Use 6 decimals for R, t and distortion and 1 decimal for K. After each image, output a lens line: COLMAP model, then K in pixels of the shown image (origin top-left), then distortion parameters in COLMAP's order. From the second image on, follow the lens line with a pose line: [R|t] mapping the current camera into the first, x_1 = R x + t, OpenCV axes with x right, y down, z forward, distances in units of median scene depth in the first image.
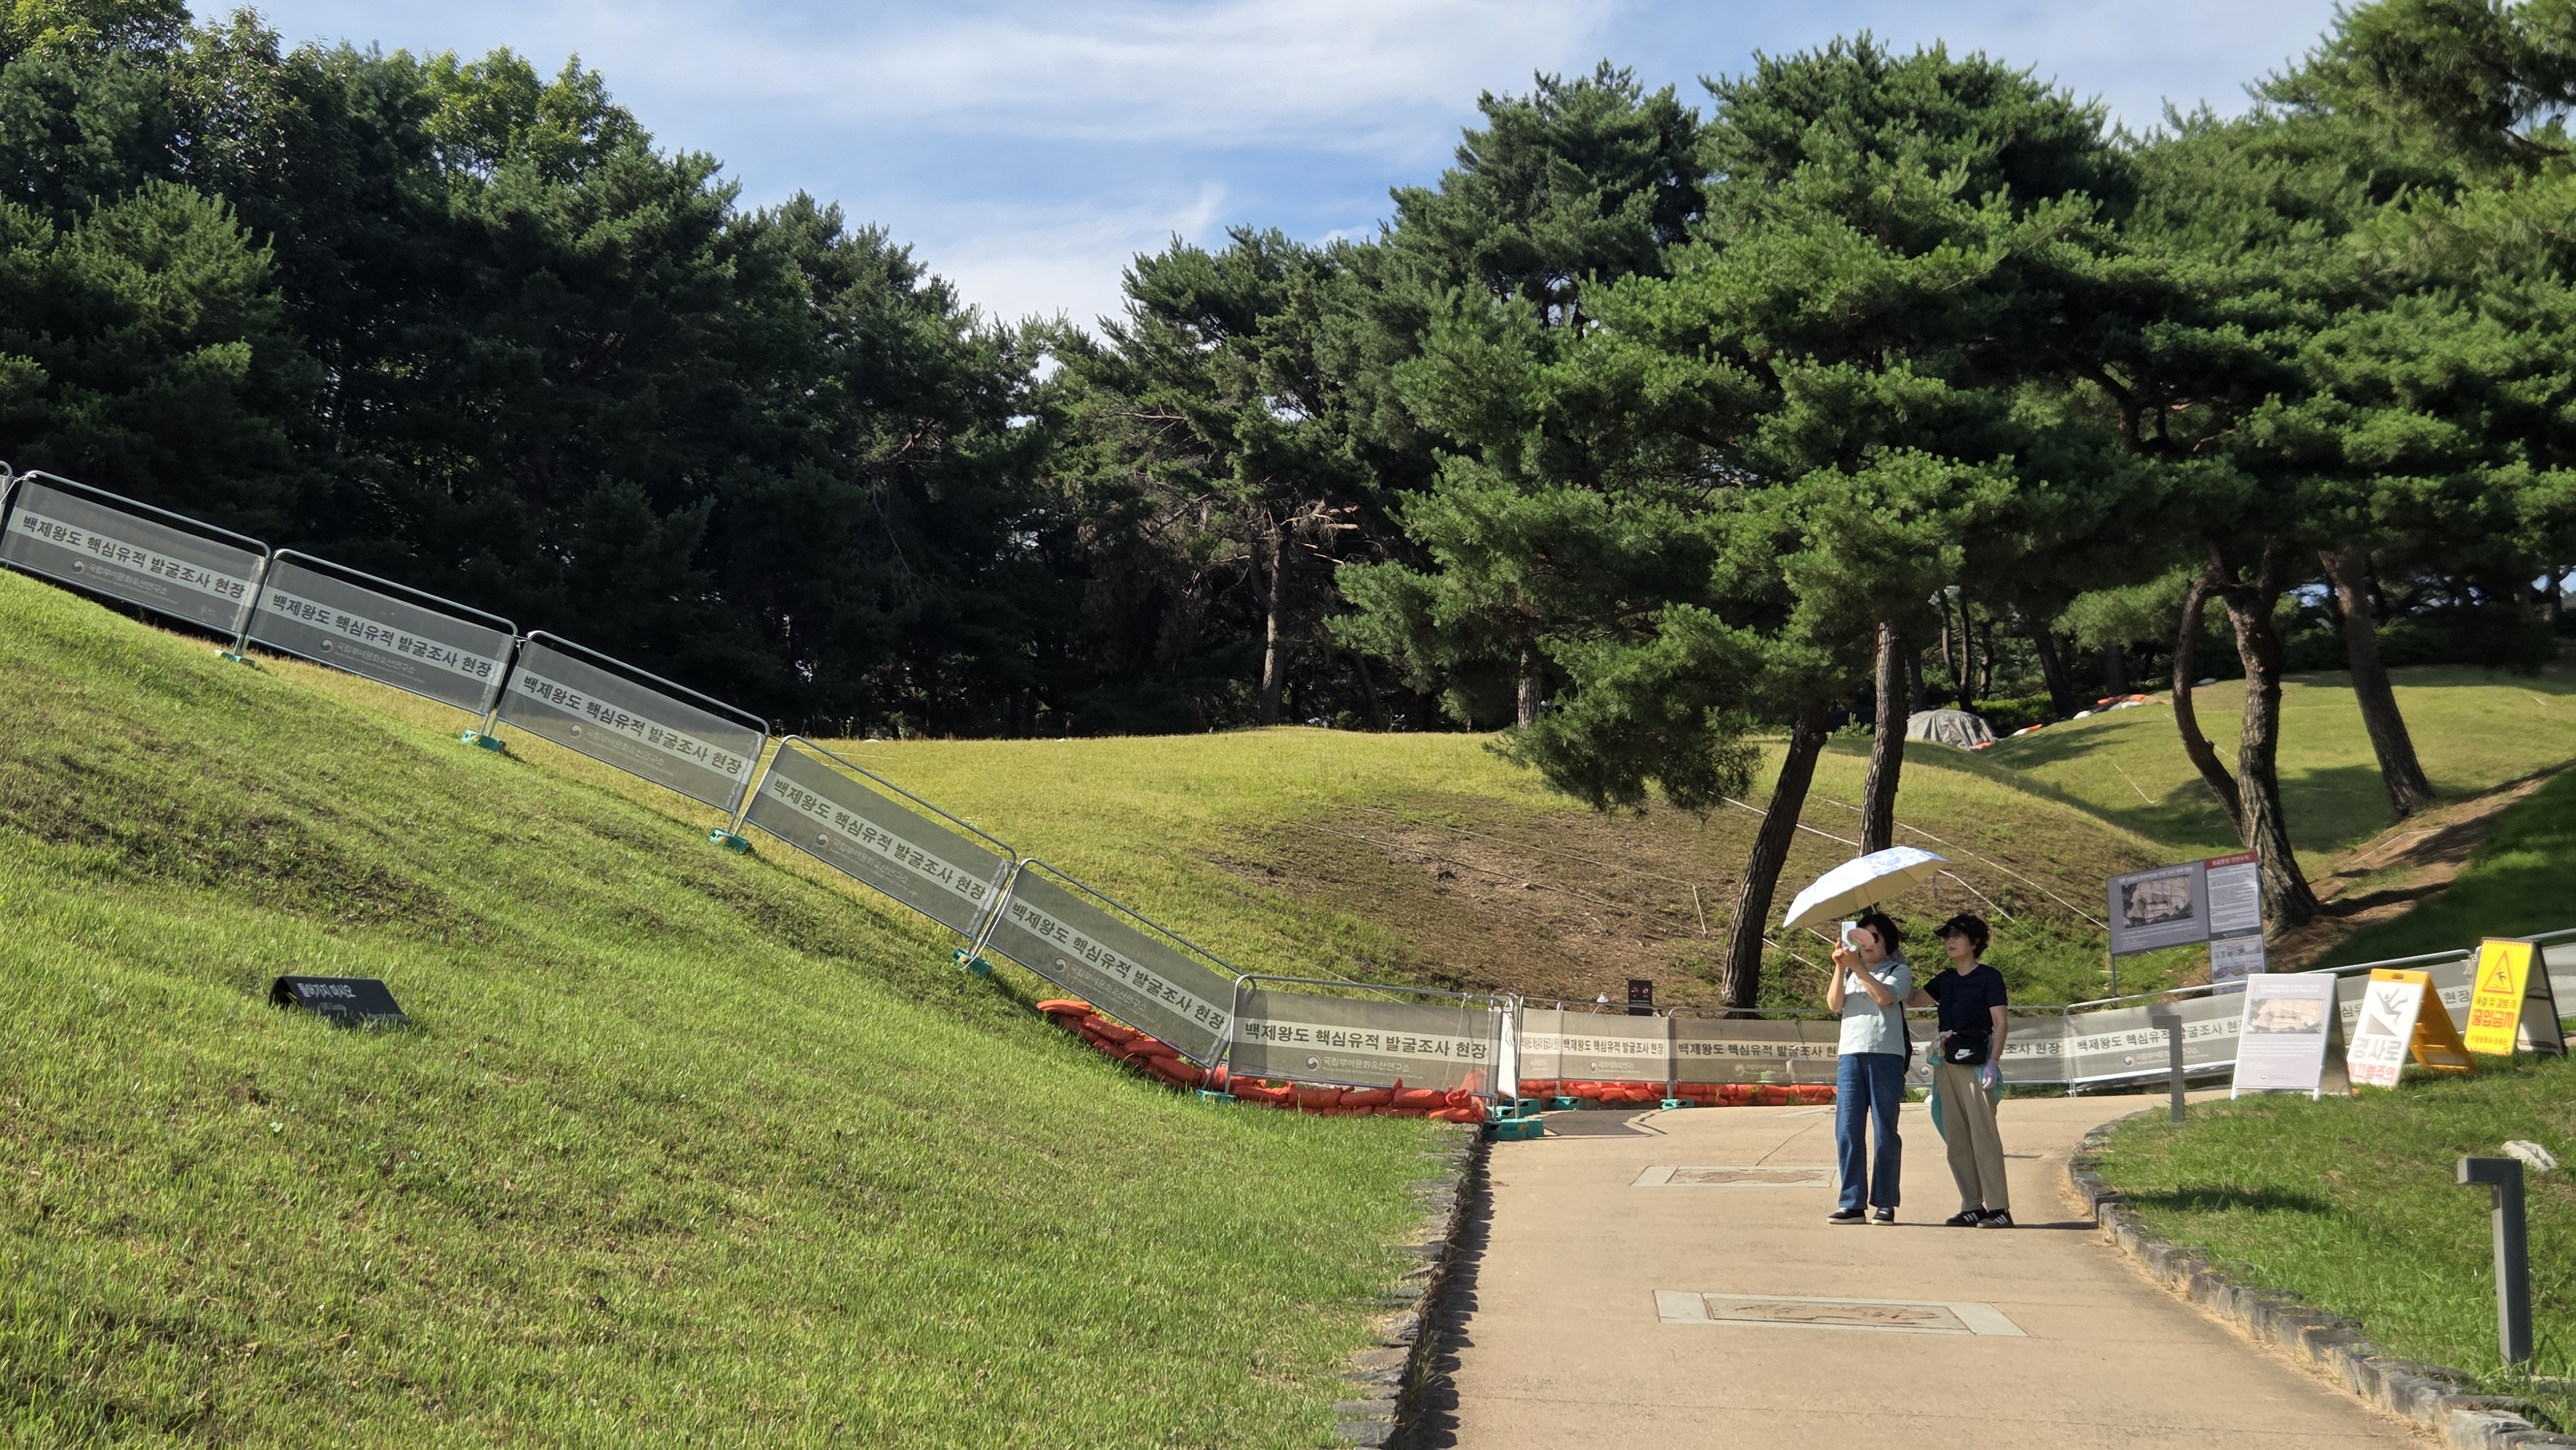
lens RADIAL K [[3626.2, 0, 1288.0], [0, 3626.2, 725.0], [0, 0, 1]] dist [0.028528, 0.005172]
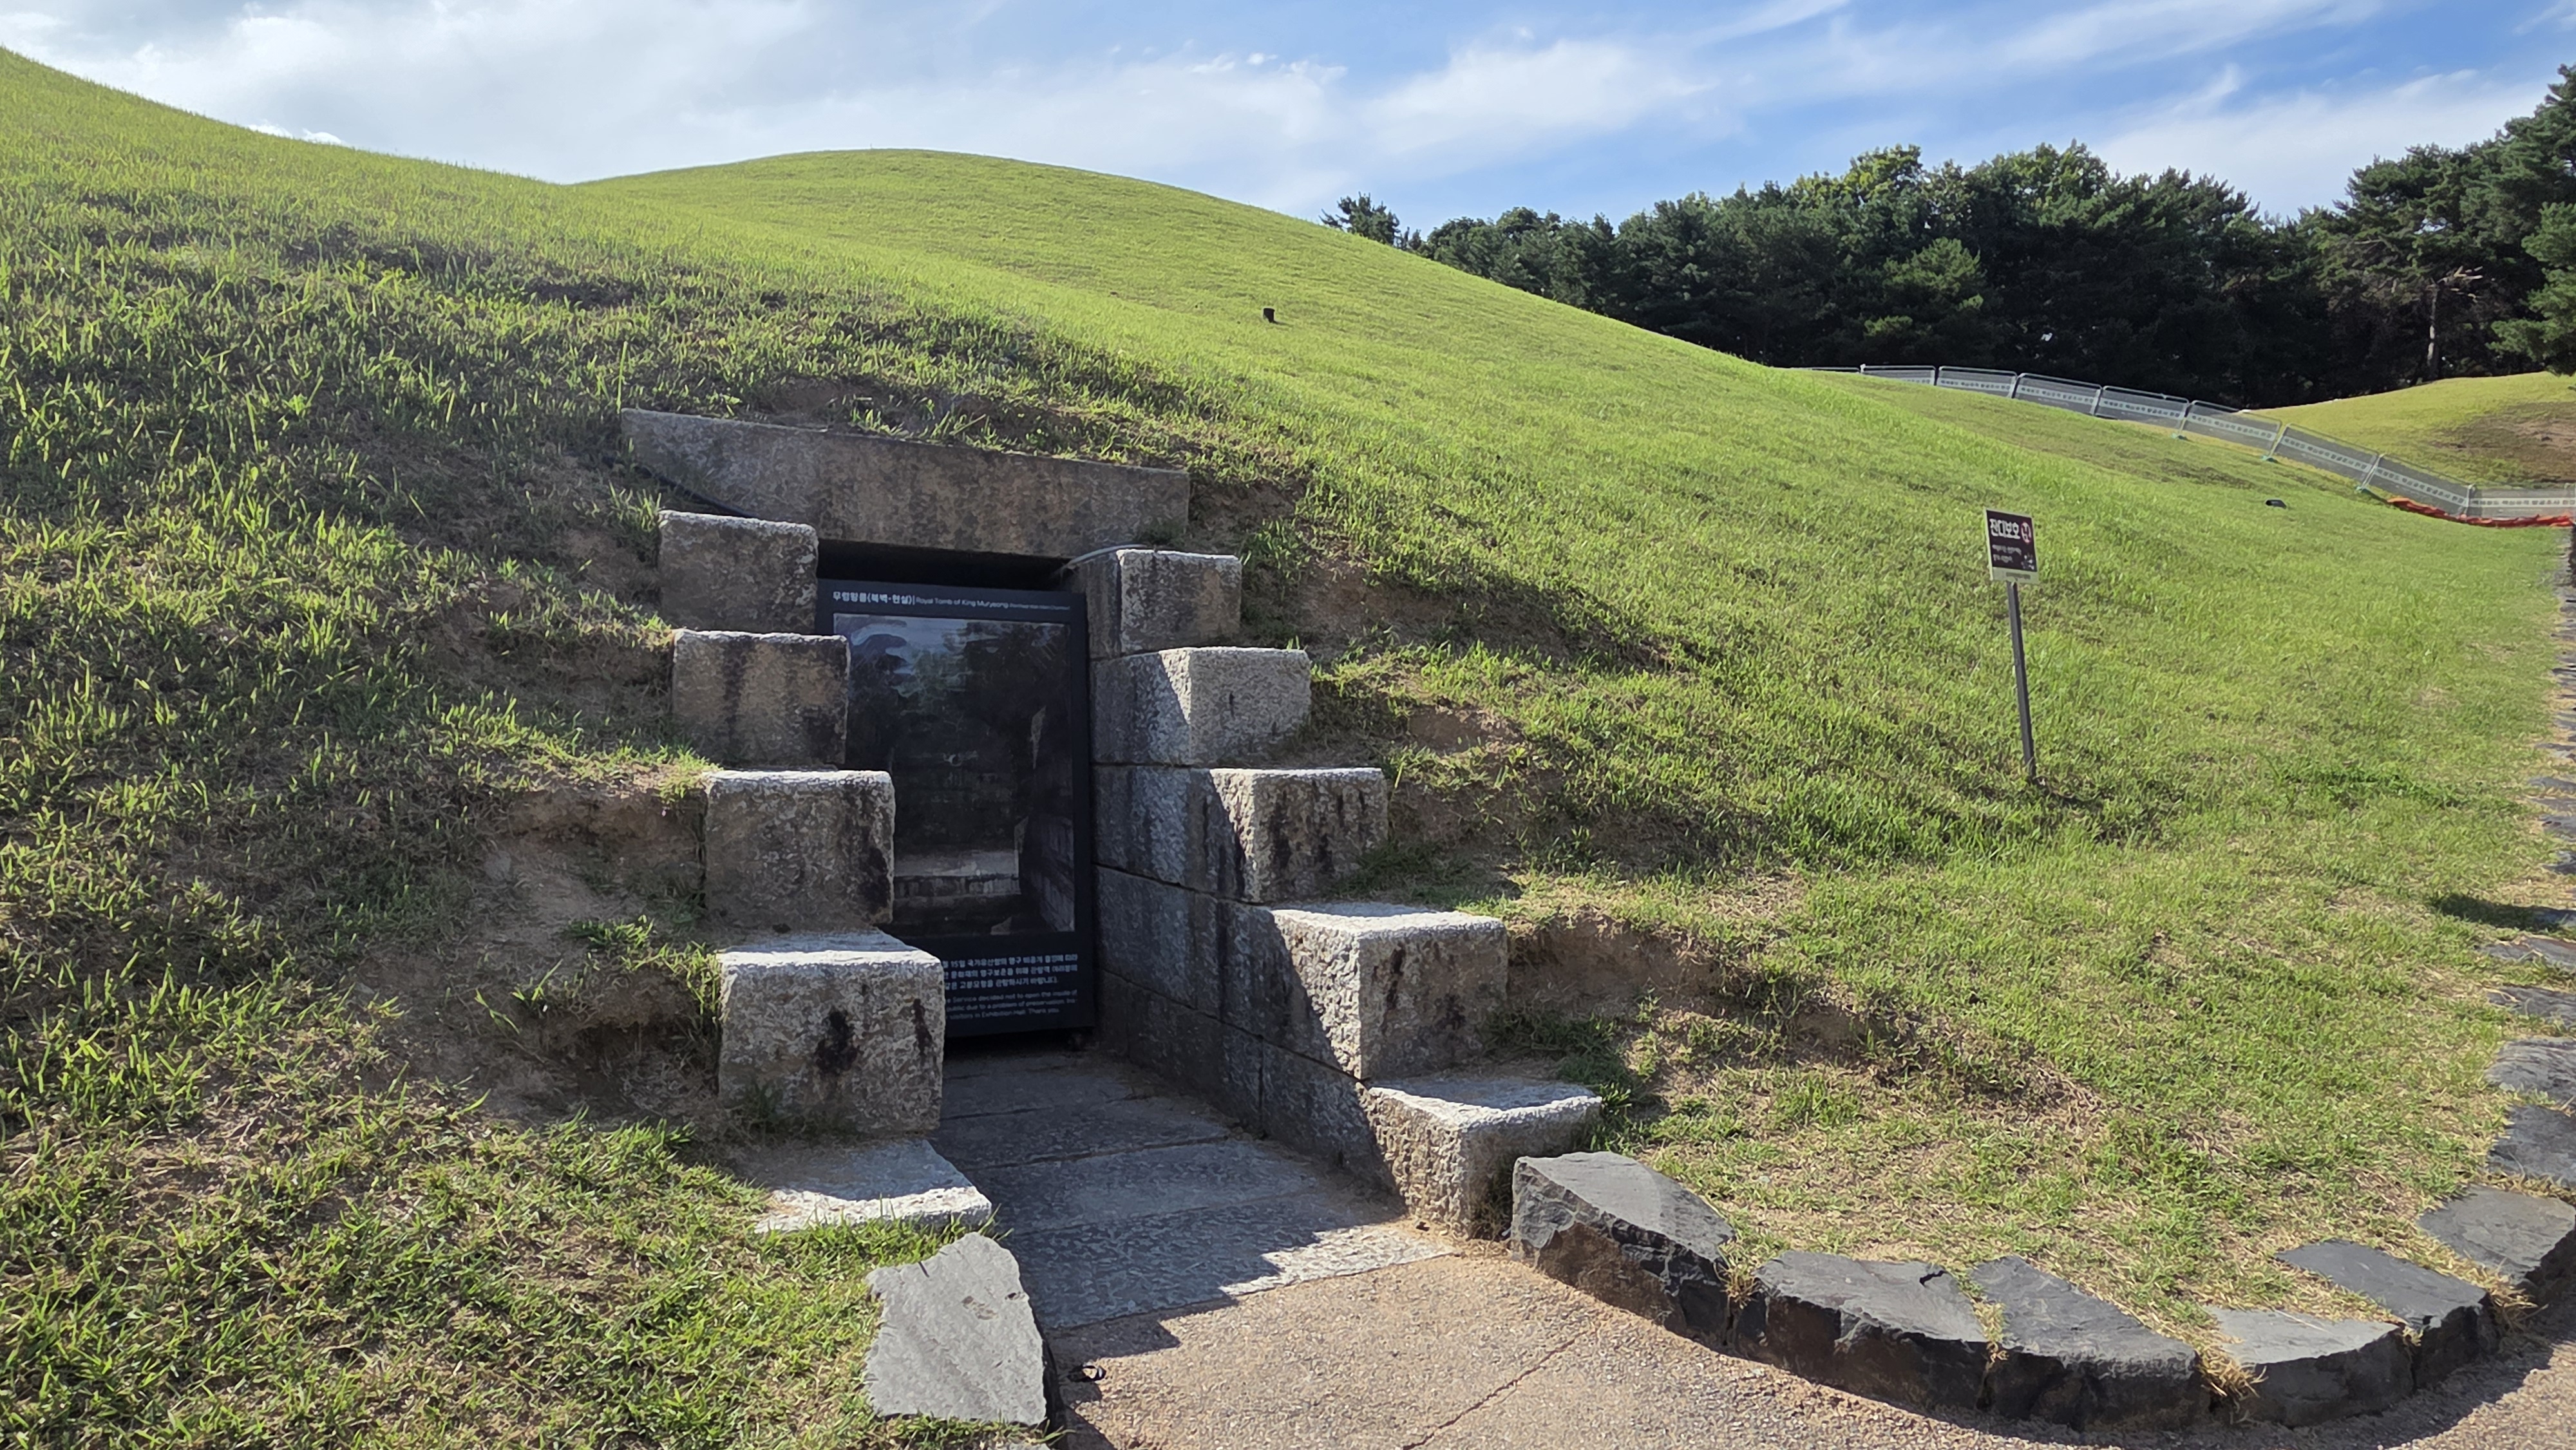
lens RADIAL K [[1501.7, 0, 1288.0], [0, 1501.7, 725.0], [0, 0, 1]] dist [-0.001404, 0.000197]
pose [[0.799389, -0.006798, -0.600775, -0.018356], [0.120322, 0.981491, 0.148993, -0.014548], [0.588642, -0.191390, 0.785411, -0.221576]]
